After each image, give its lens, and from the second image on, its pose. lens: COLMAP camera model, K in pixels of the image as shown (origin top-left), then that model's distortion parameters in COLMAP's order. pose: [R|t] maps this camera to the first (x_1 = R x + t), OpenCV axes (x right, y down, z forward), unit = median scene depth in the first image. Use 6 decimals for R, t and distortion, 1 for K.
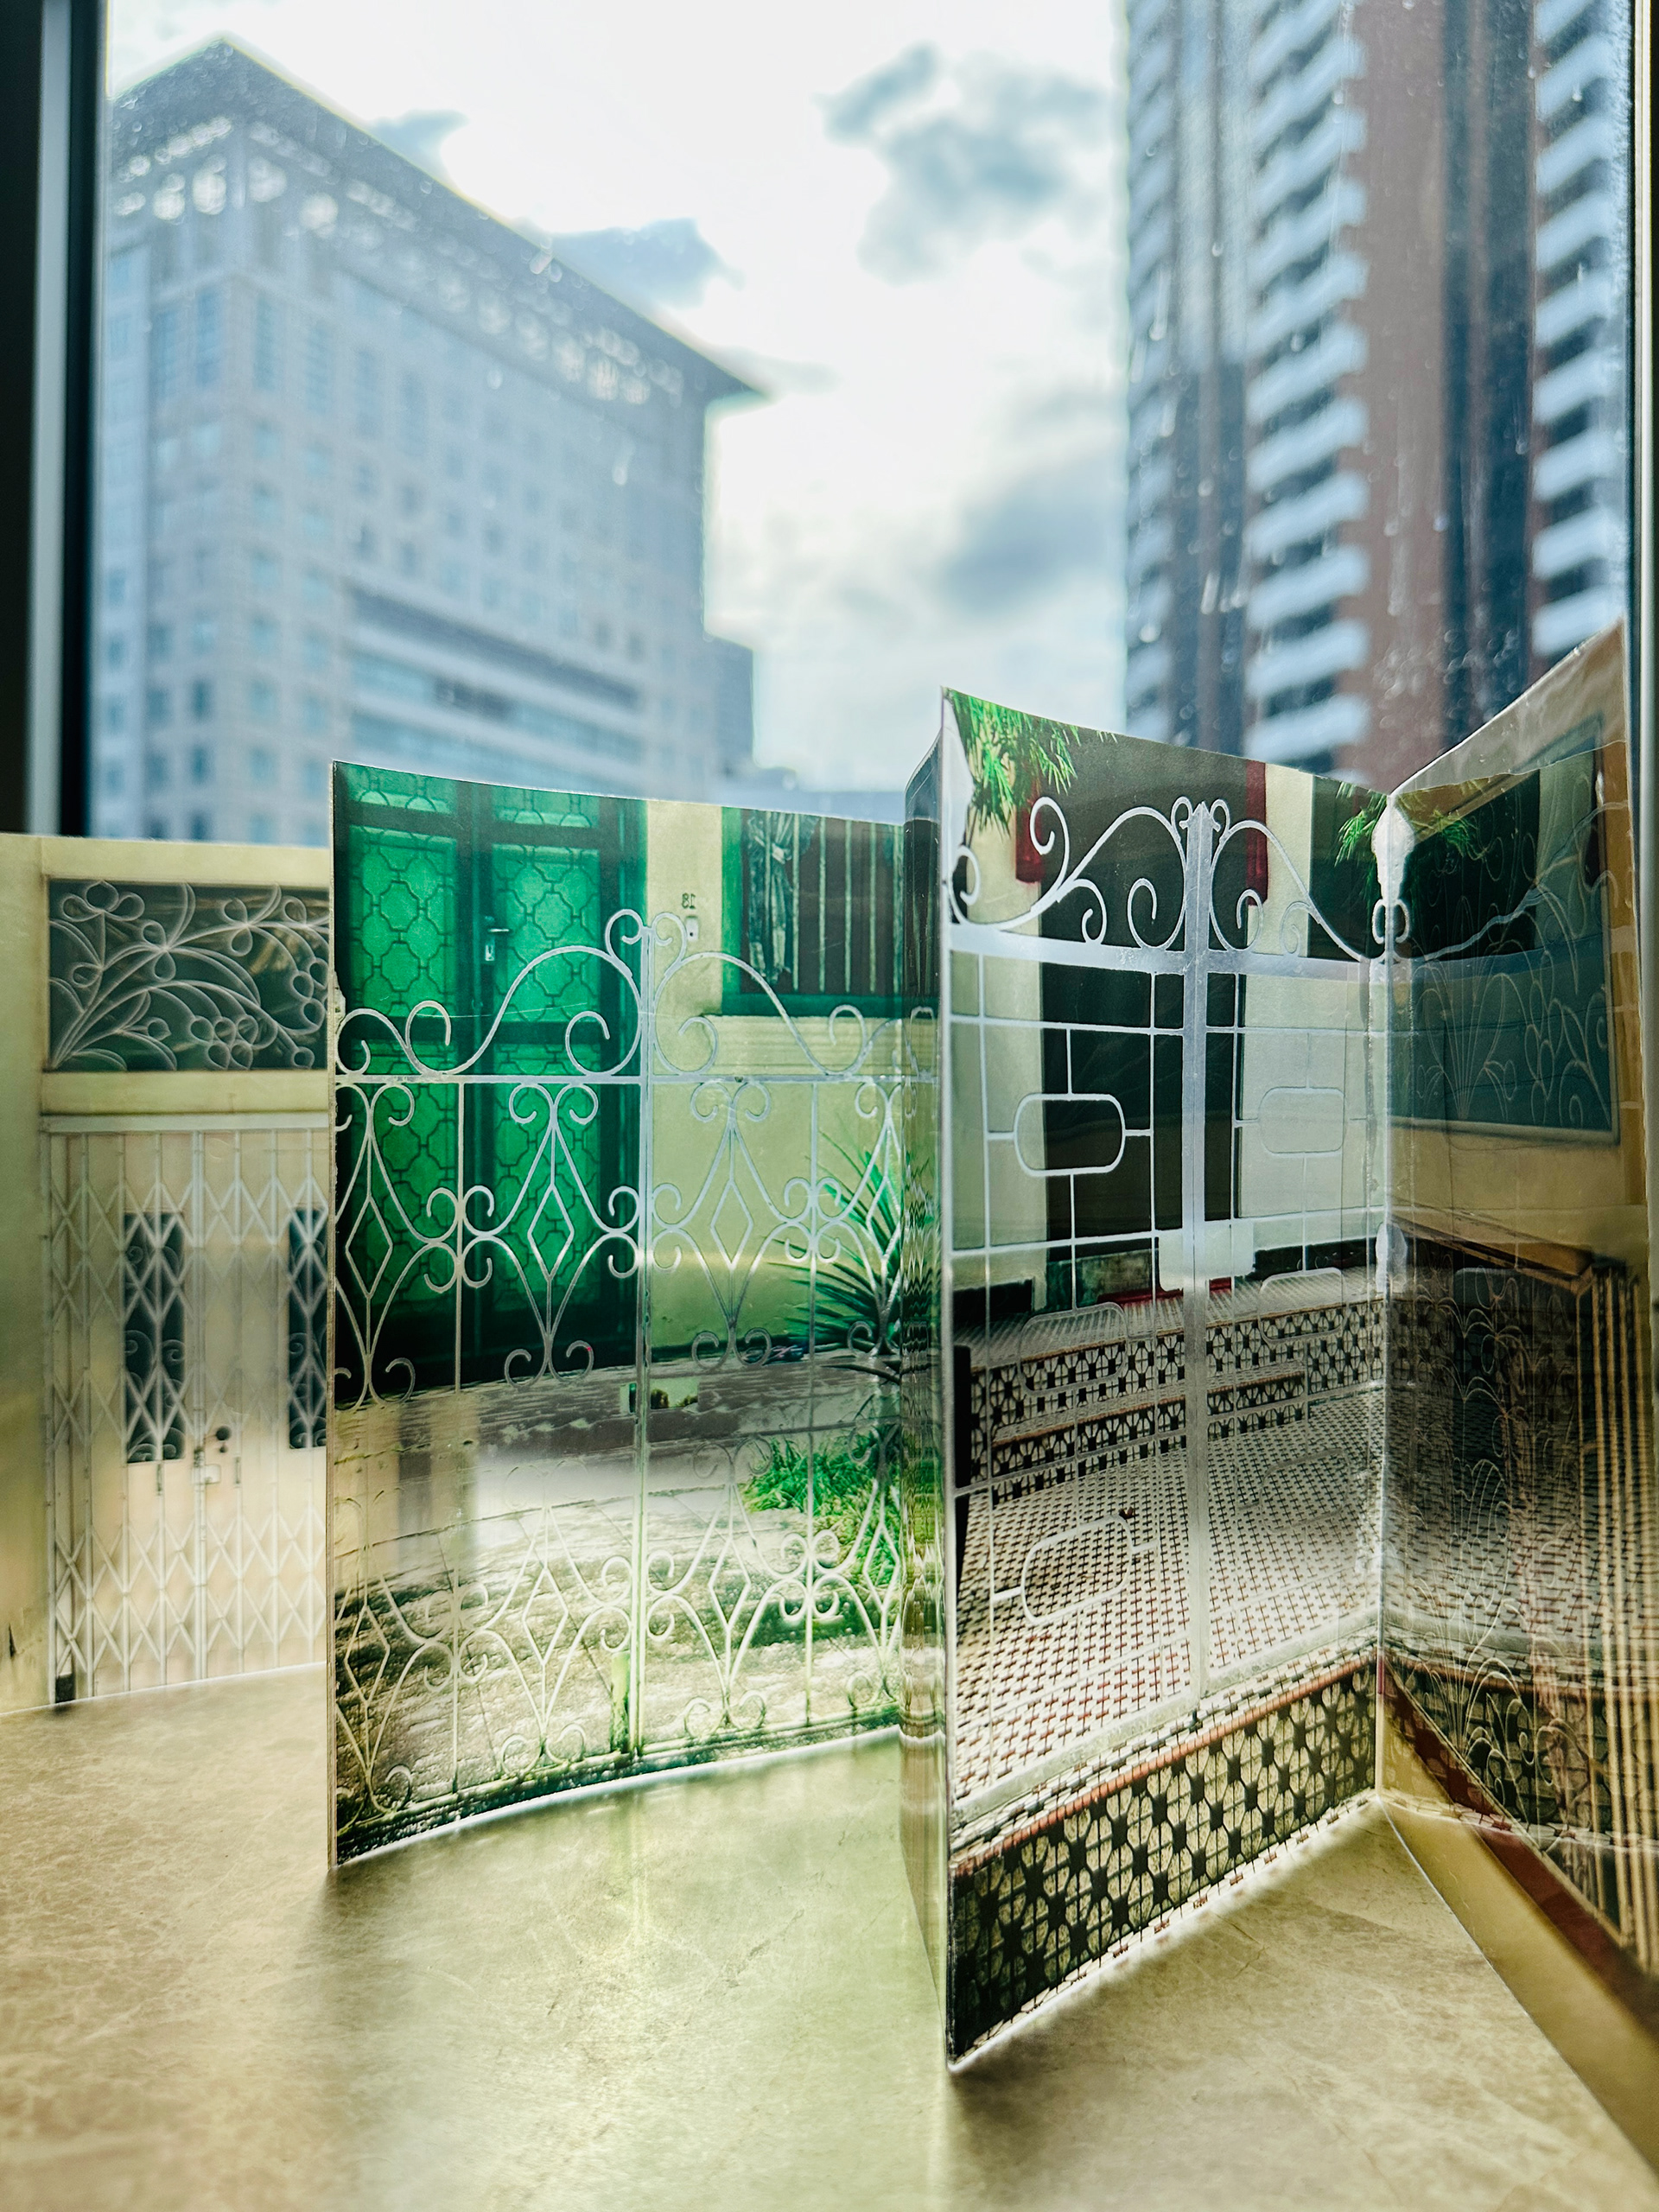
lens RADIAL K [[1617.3, 0, 845.3], [0, 1617.3, 1073.5], [0, 0, 1]] dist [-0.009237, -0.011542]
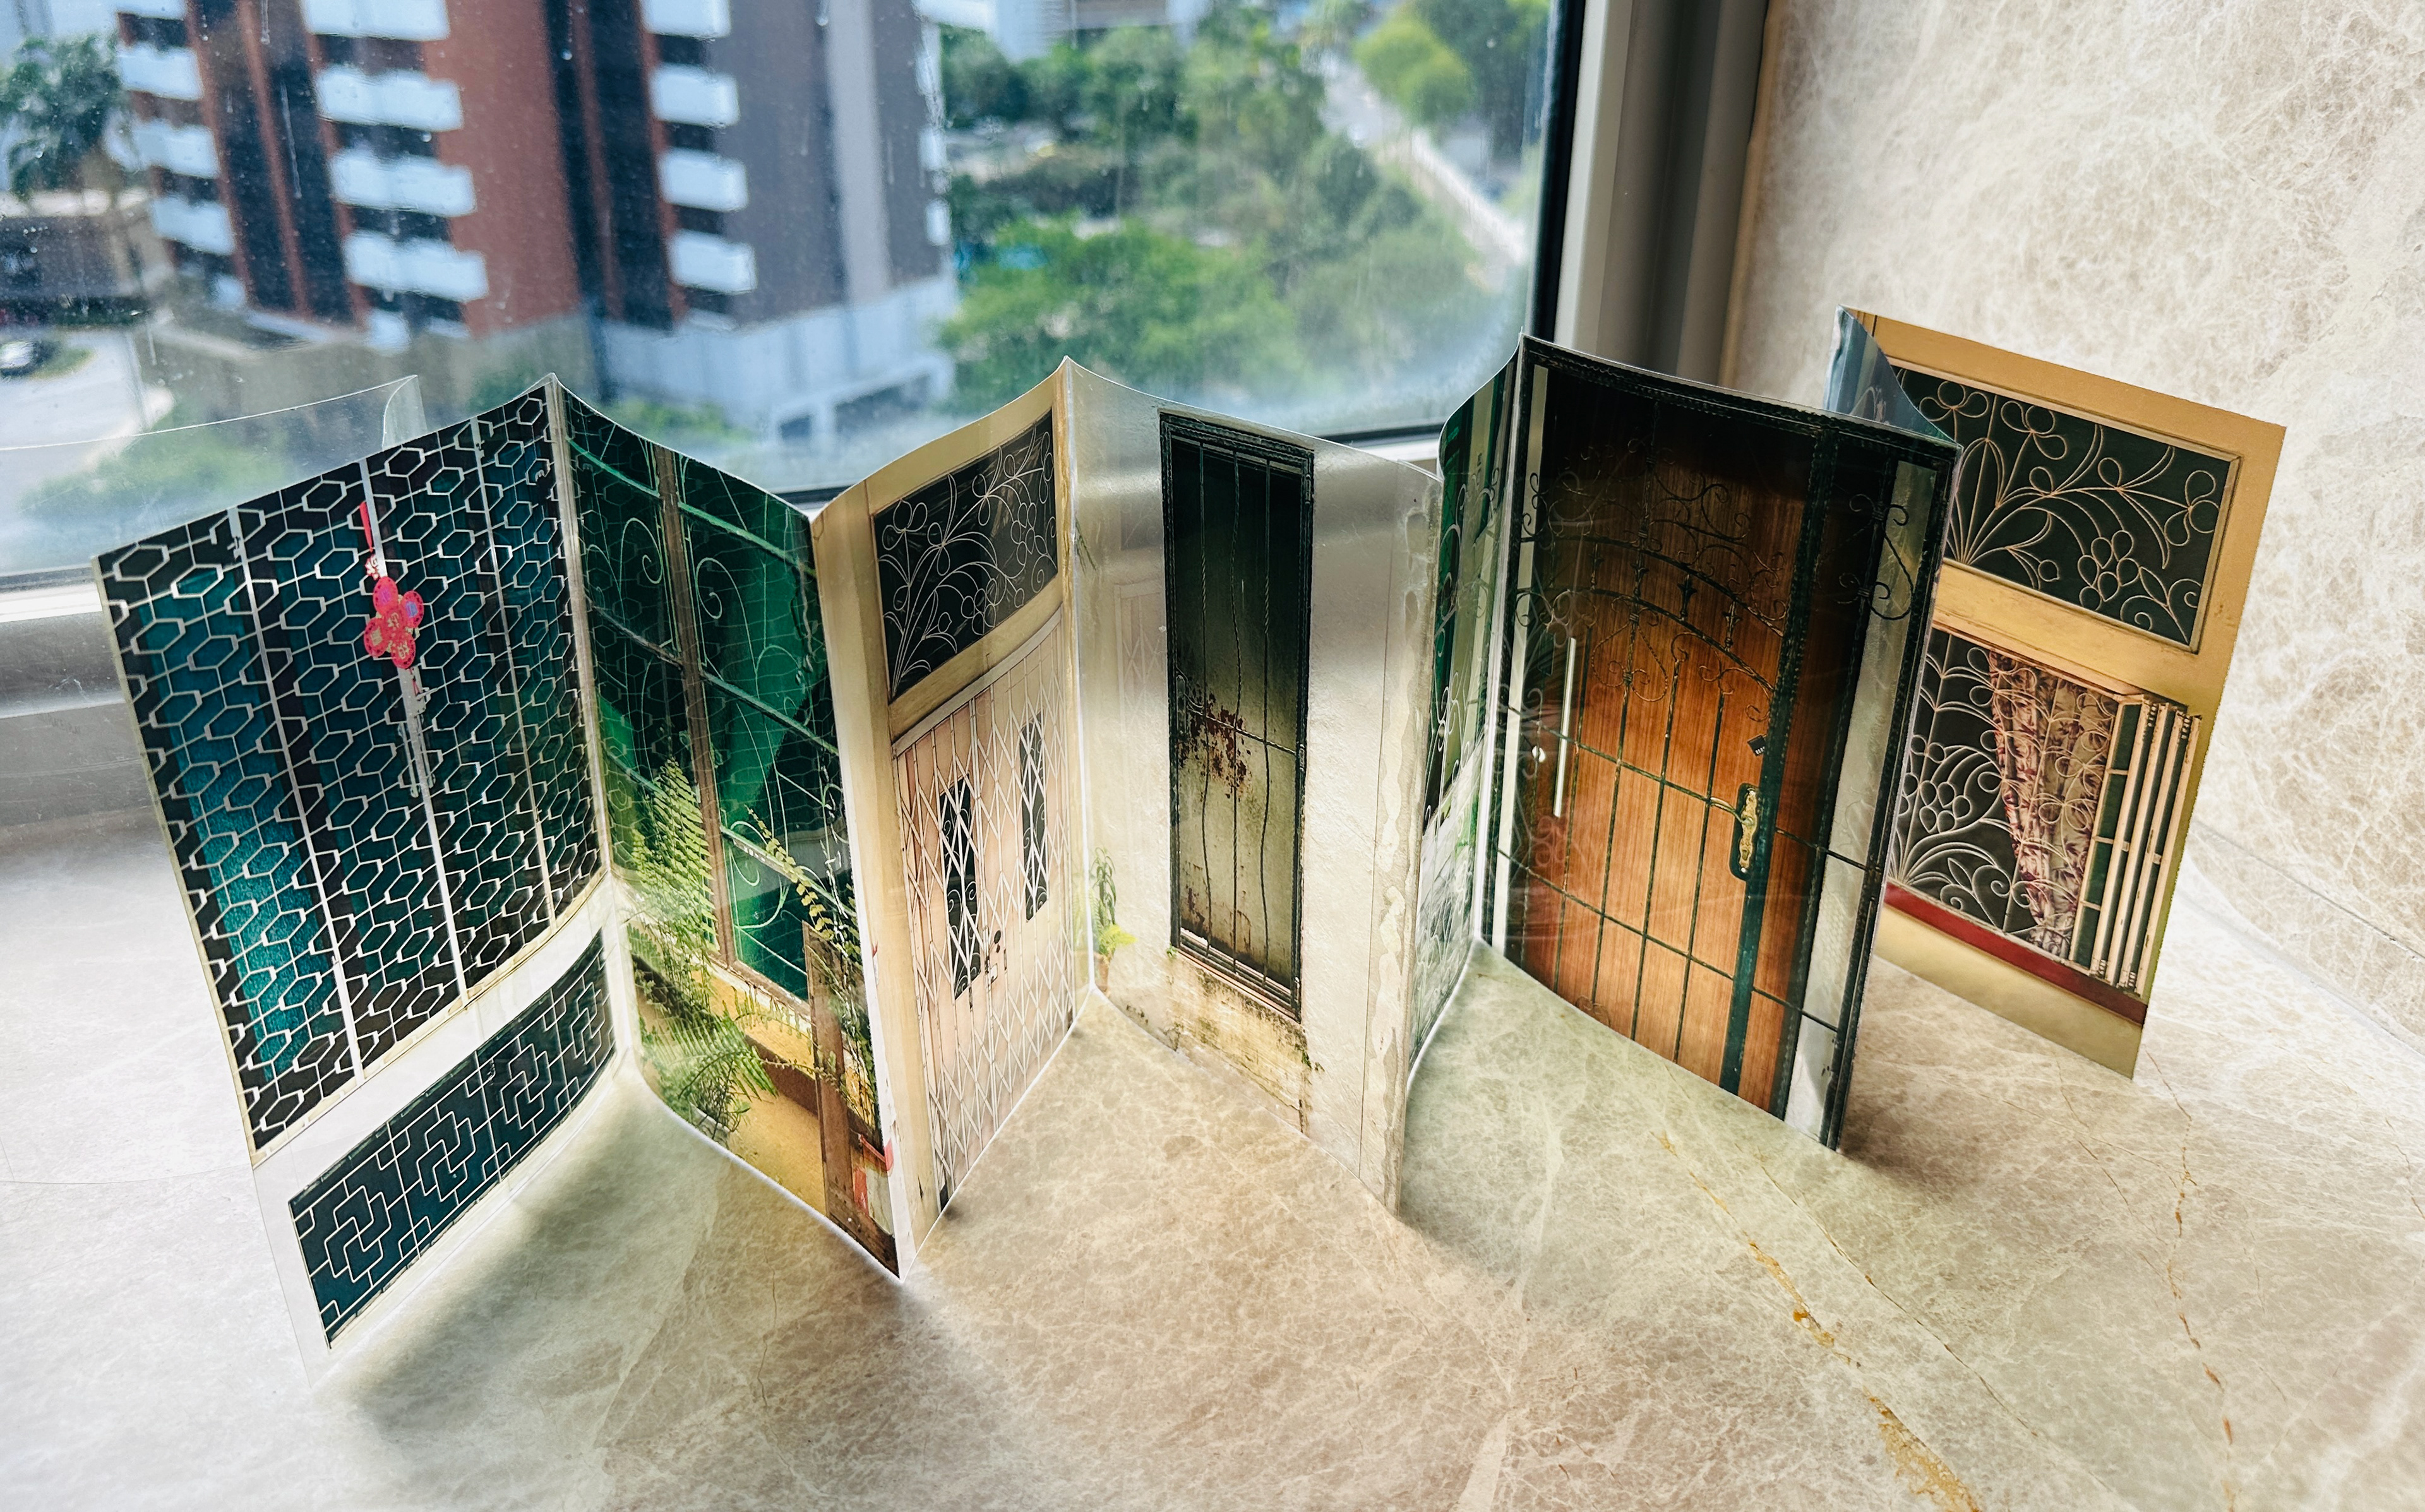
lens RADIAL K [[1795.4, 0, 1229.8], [0, 1795.4, 601.0], [0, 0, 1]] dist [0.018707, -0.052046]
pose [[0.771341, -0.252593, 0.584149, -1.050858], [-0.014398, 0.910703, 0.412811, -0.560781], [-0.636259, -0.326829, 0.698826, 0.134947]]
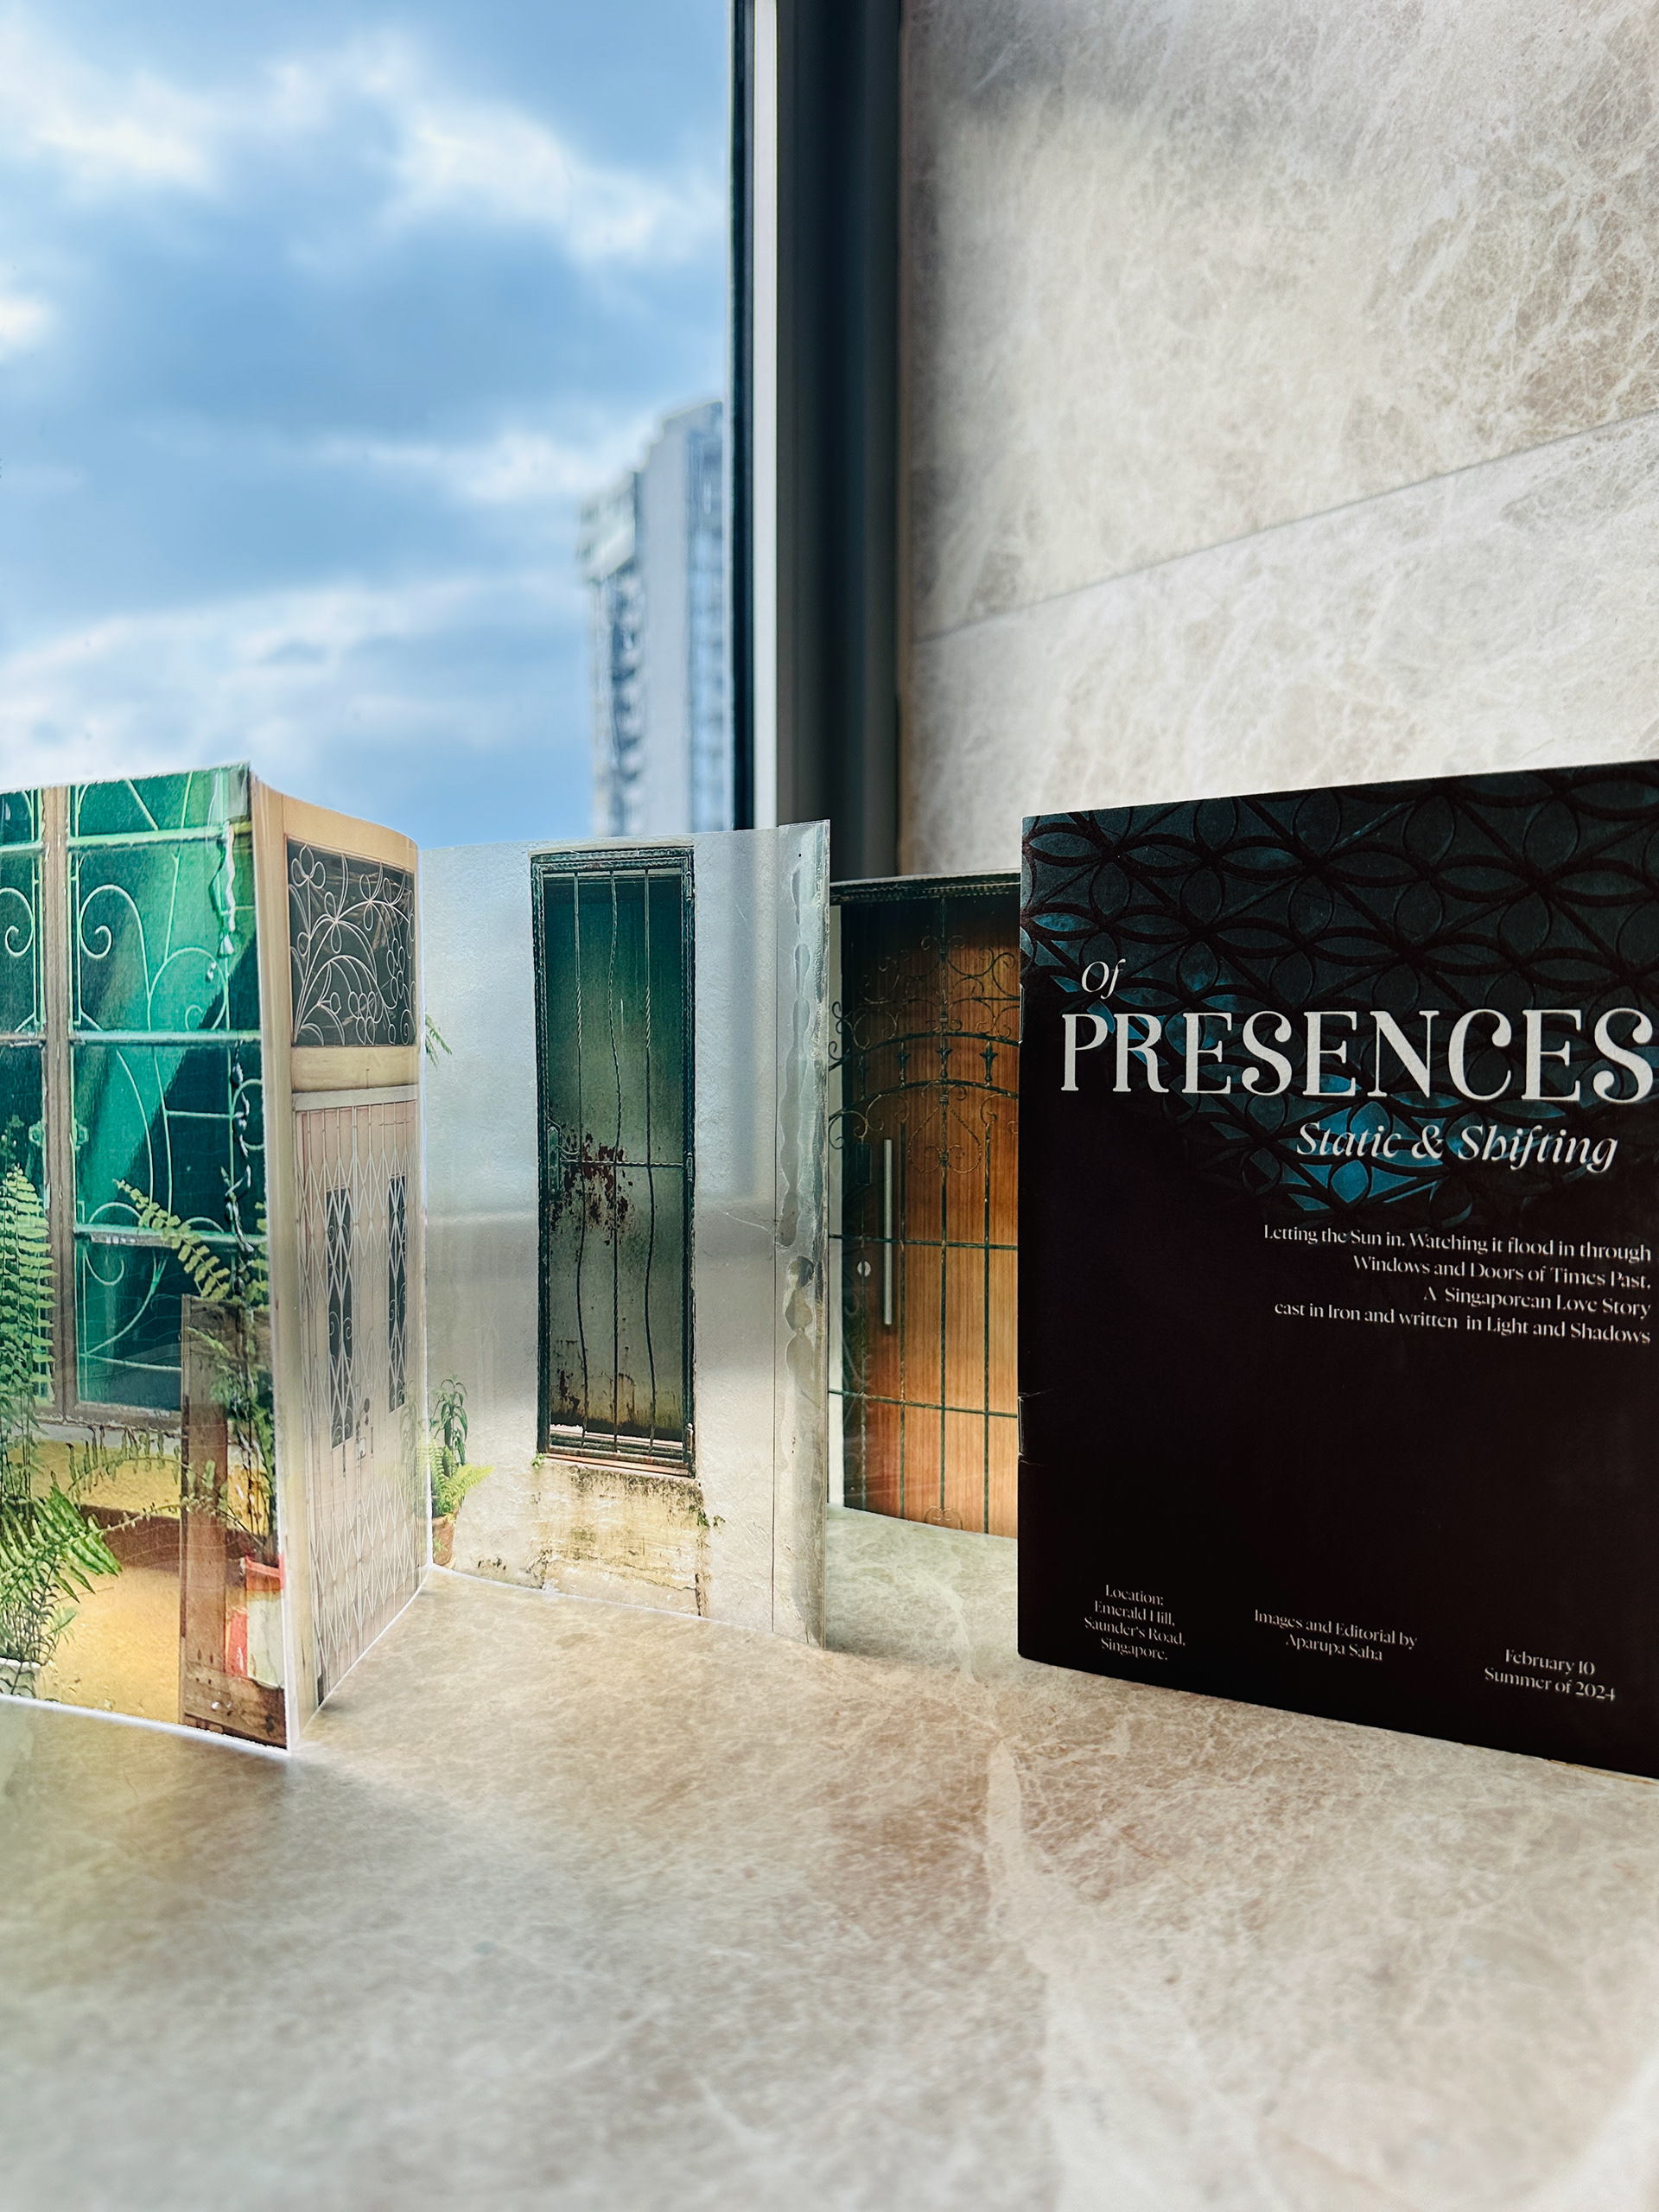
lens RADIAL K [[1617.3, 0, 843.2], [0, 1617.3, 1115.7], [0, 0, 1]] dist [-0.009237, -0.011542]
pose [[0.526572, -0.032410, 0.849512, -1.239947], [-0.010250, 0.998958, 0.044465, -0.007186], [-0.850069, -0.032121, 0.525692, 0.245260]]
